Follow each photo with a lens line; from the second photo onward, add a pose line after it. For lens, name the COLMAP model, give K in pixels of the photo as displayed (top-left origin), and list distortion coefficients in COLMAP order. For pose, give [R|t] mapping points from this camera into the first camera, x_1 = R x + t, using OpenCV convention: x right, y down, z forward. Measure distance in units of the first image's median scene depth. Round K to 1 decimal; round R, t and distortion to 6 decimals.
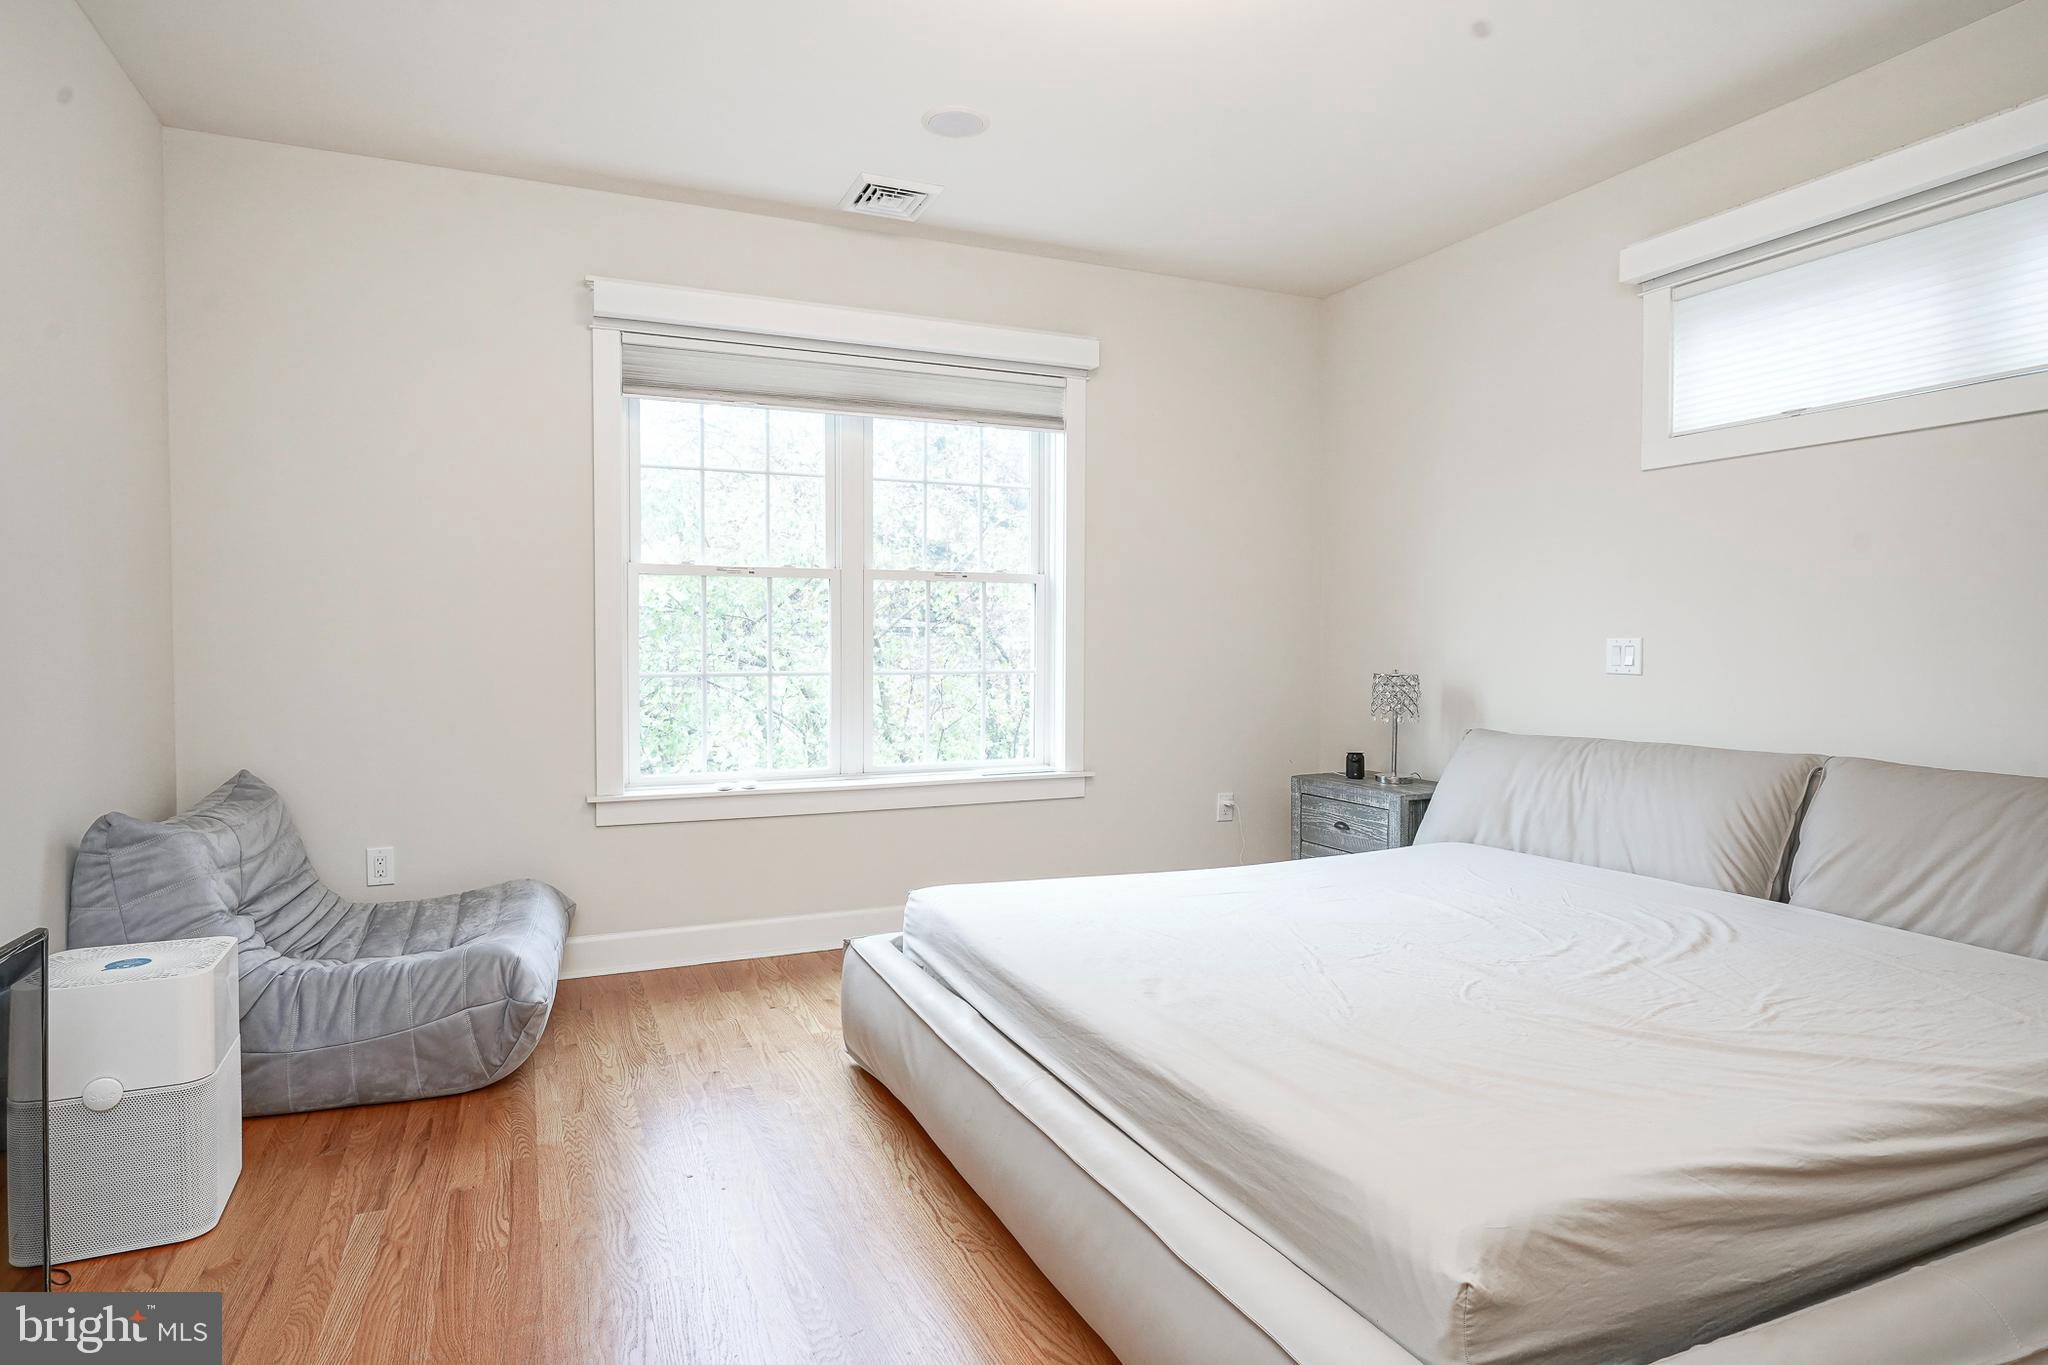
lens RADIAL K [[1106.6, 0, 1017.6], [0, 1106.6, 663.5], [0, 0, 1]] dist [-0.003855, 0.001795]
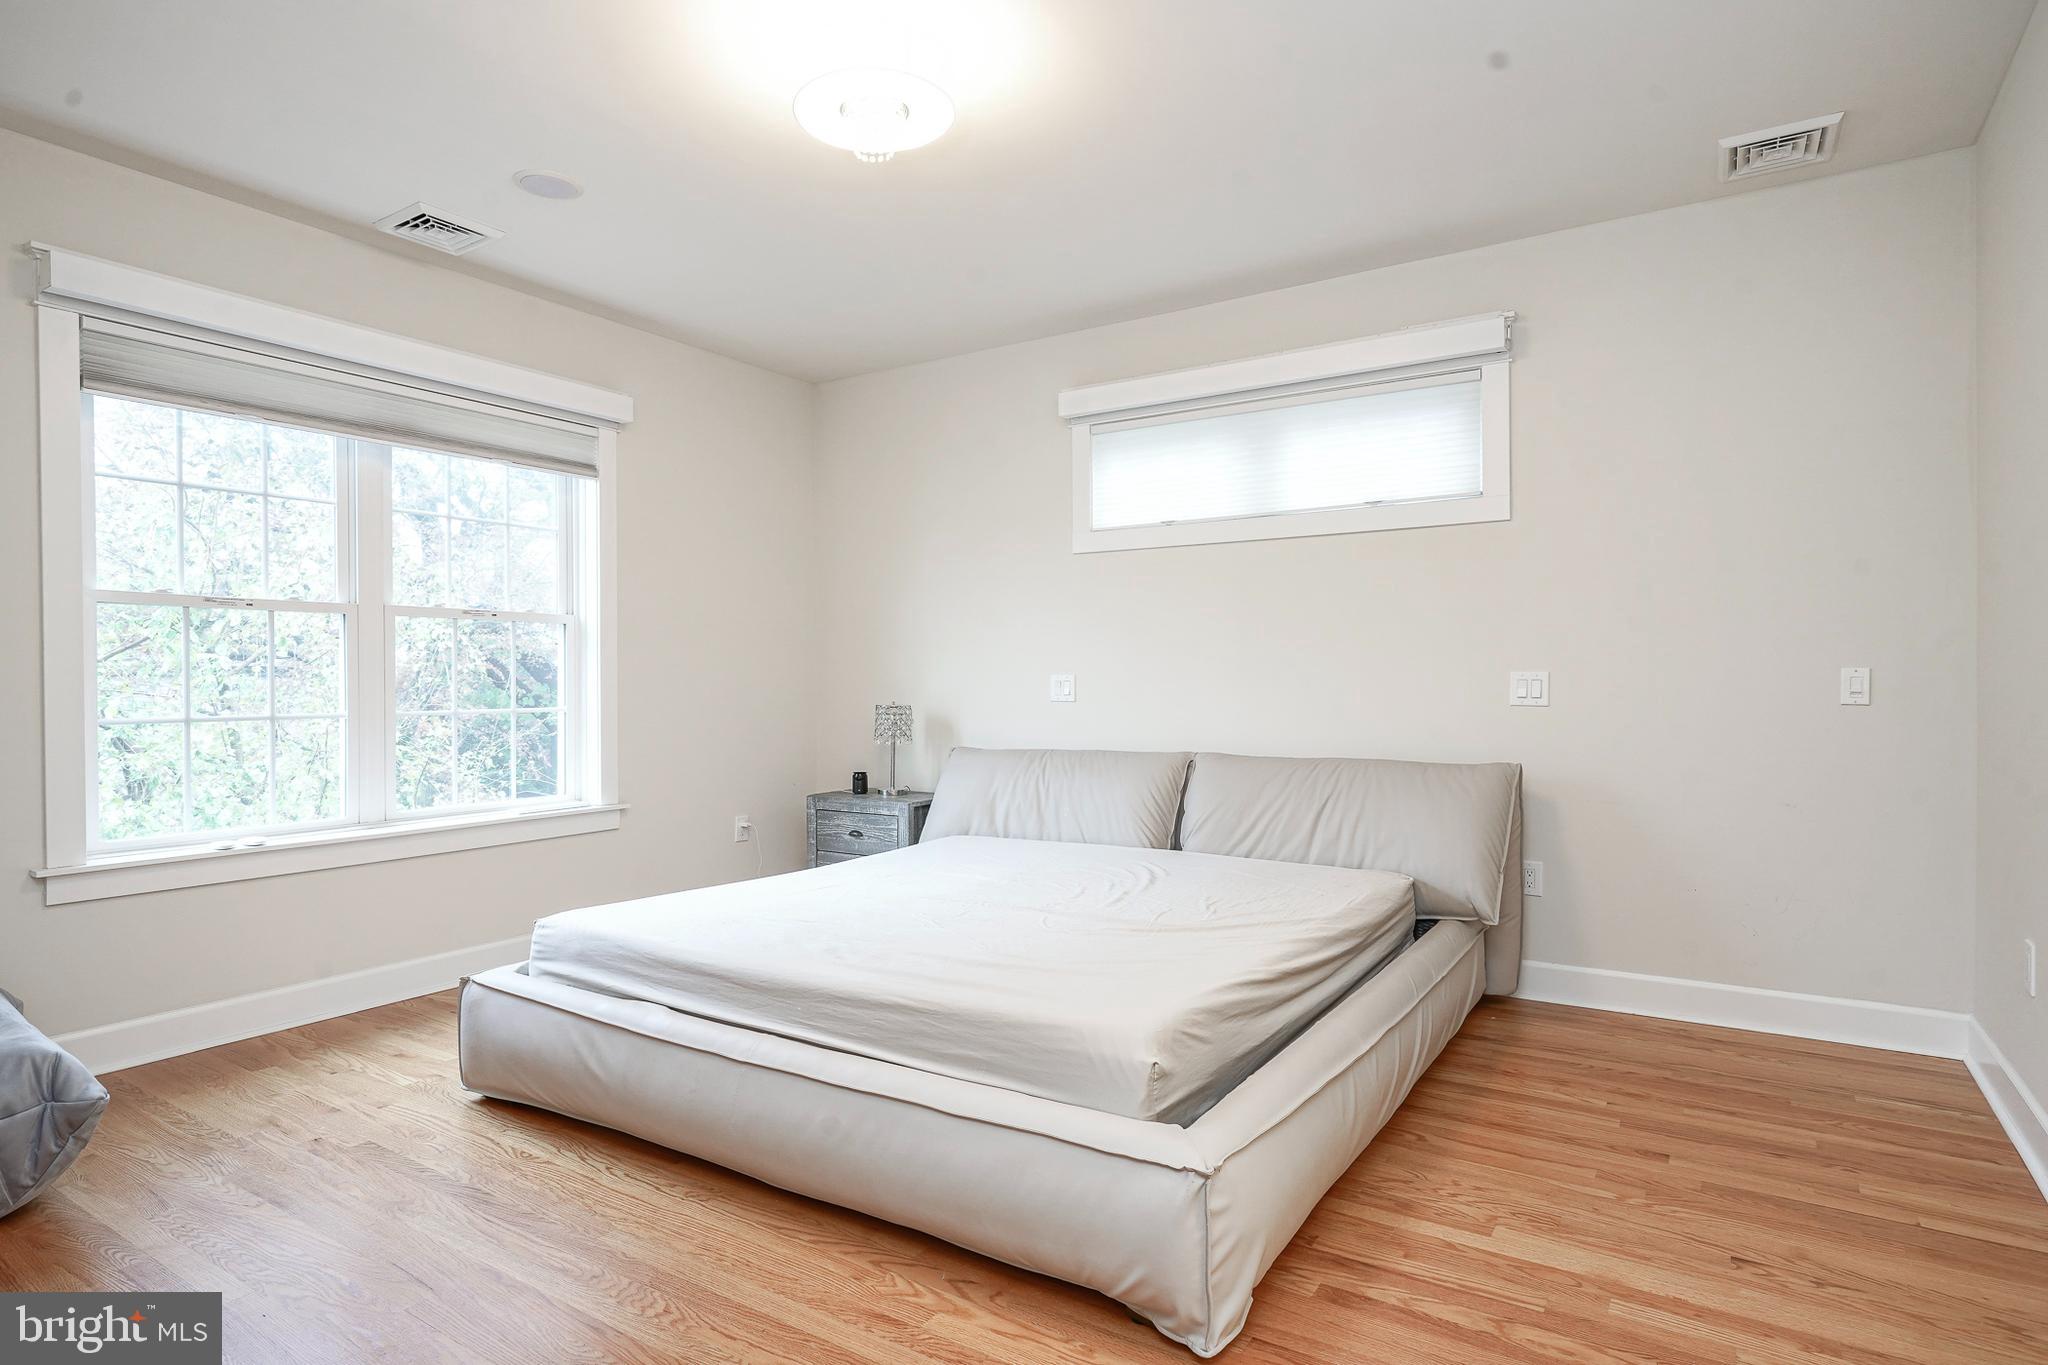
lens RADIAL K [[1106.6, 0, 1019.9], [0, 1106.6, 683.3], [0, 0, 1]] dist [-0.003855, 0.001795]
pose [[0.829297, -0.006339, 0.558773, -0.243552], [0.016515, 0.999777, -0.013170, 0.003788], [-0.558565, 0.020150, 0.829216, -0.097491]]
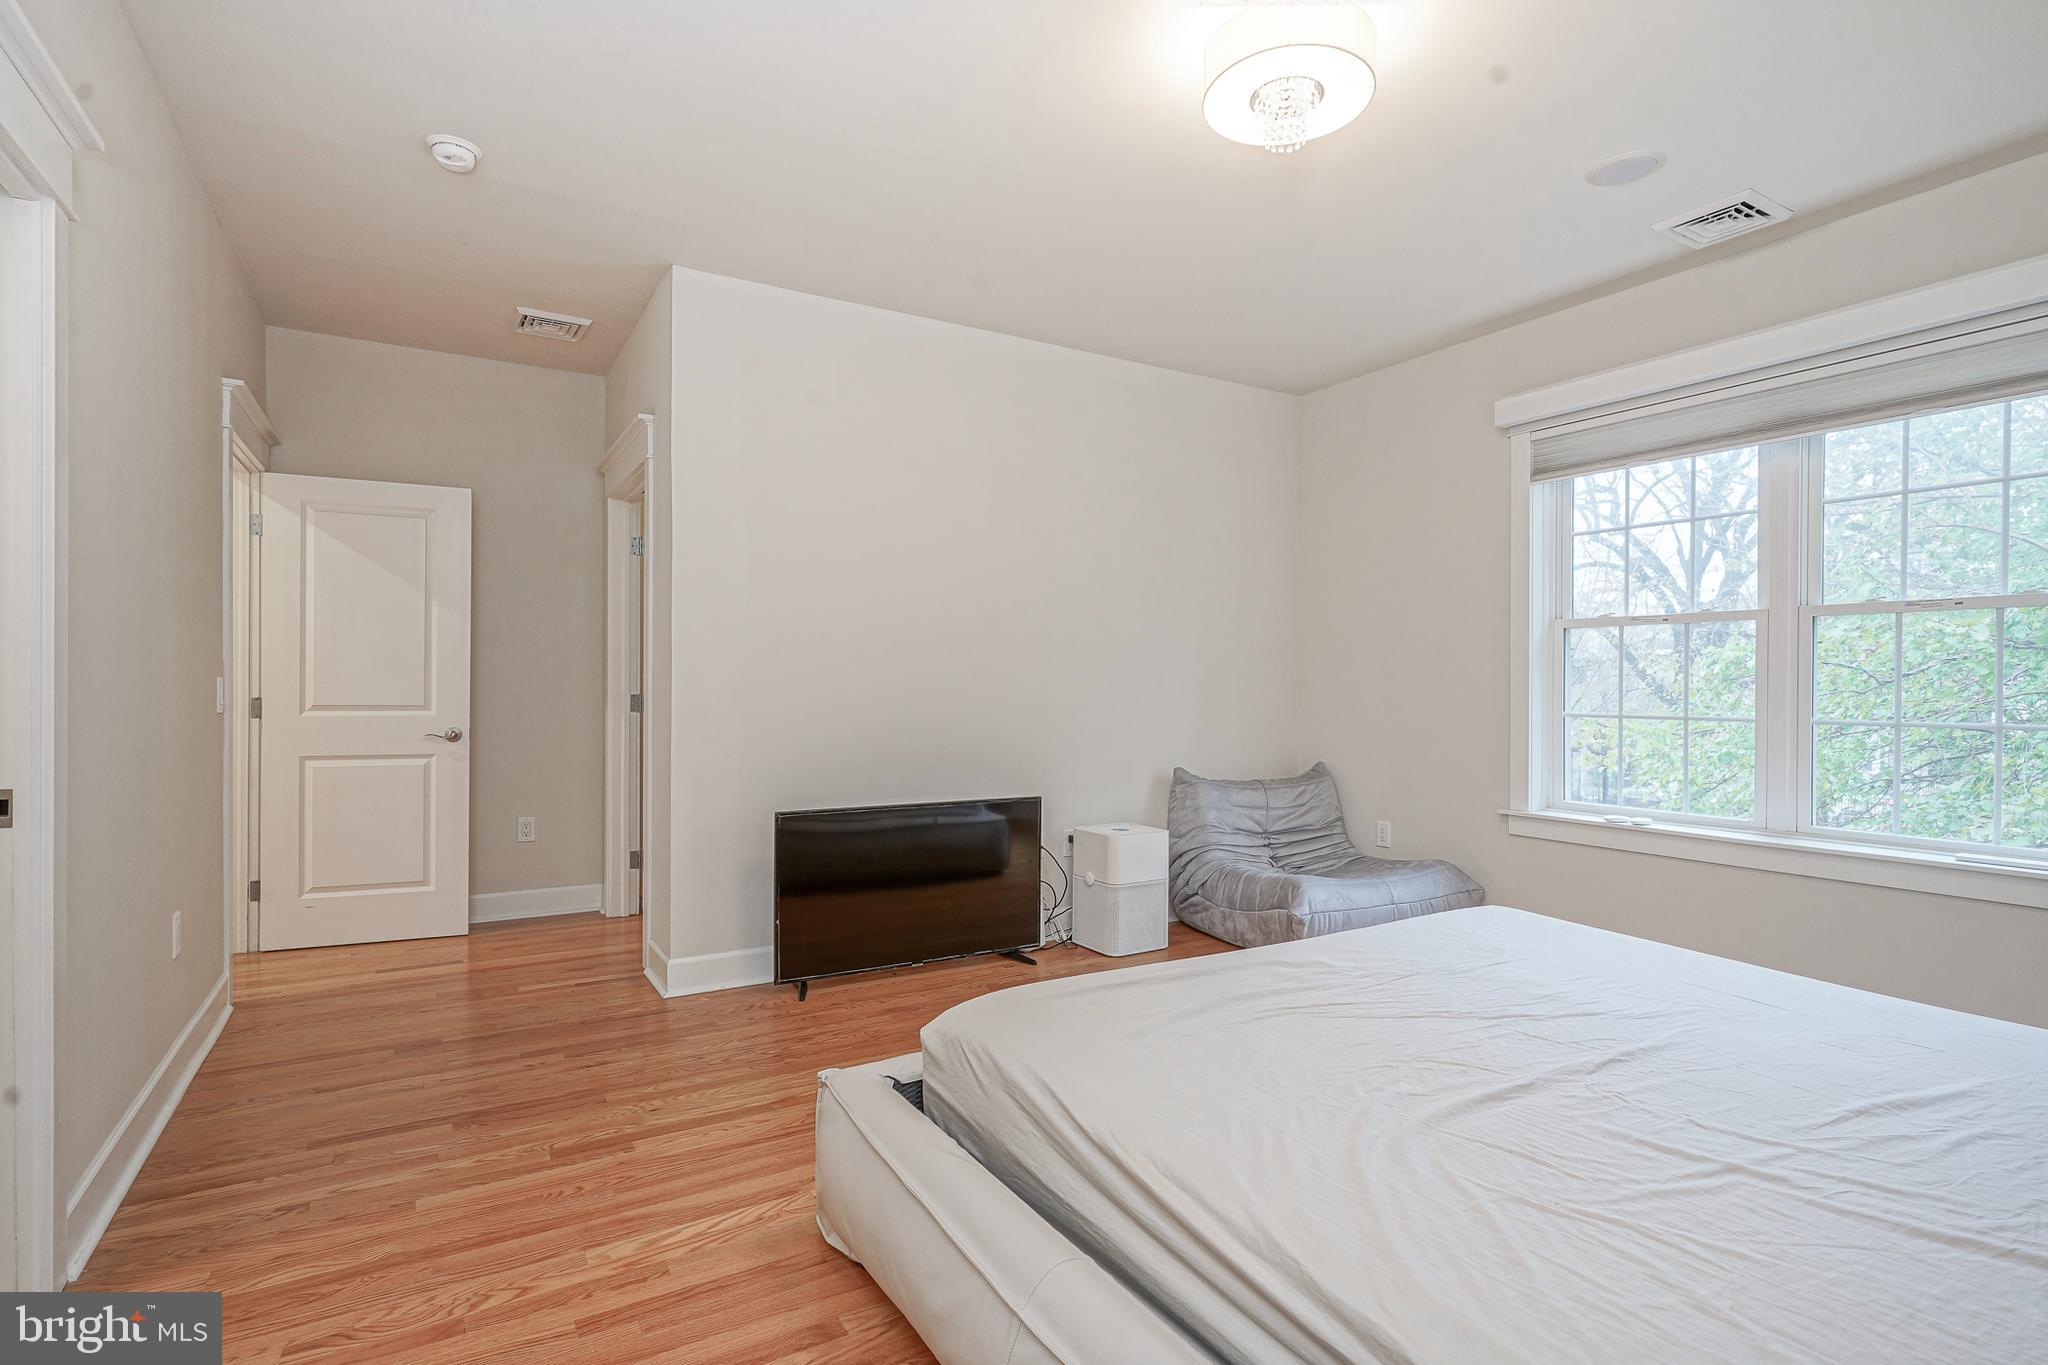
lens RADIAL K [[1026.5, 0, 1017.0], [0, 1026.5, 682.3], [0, 0, 1]] dist [-0.012438, 0.007004]
pose [[0.124411, -0.001608, -0.992229, 0.713908], [-0.021723, 0.999755, -0.004344, -0.006858], [0.991993, 0.022094, 0.124346, 0.311028]]
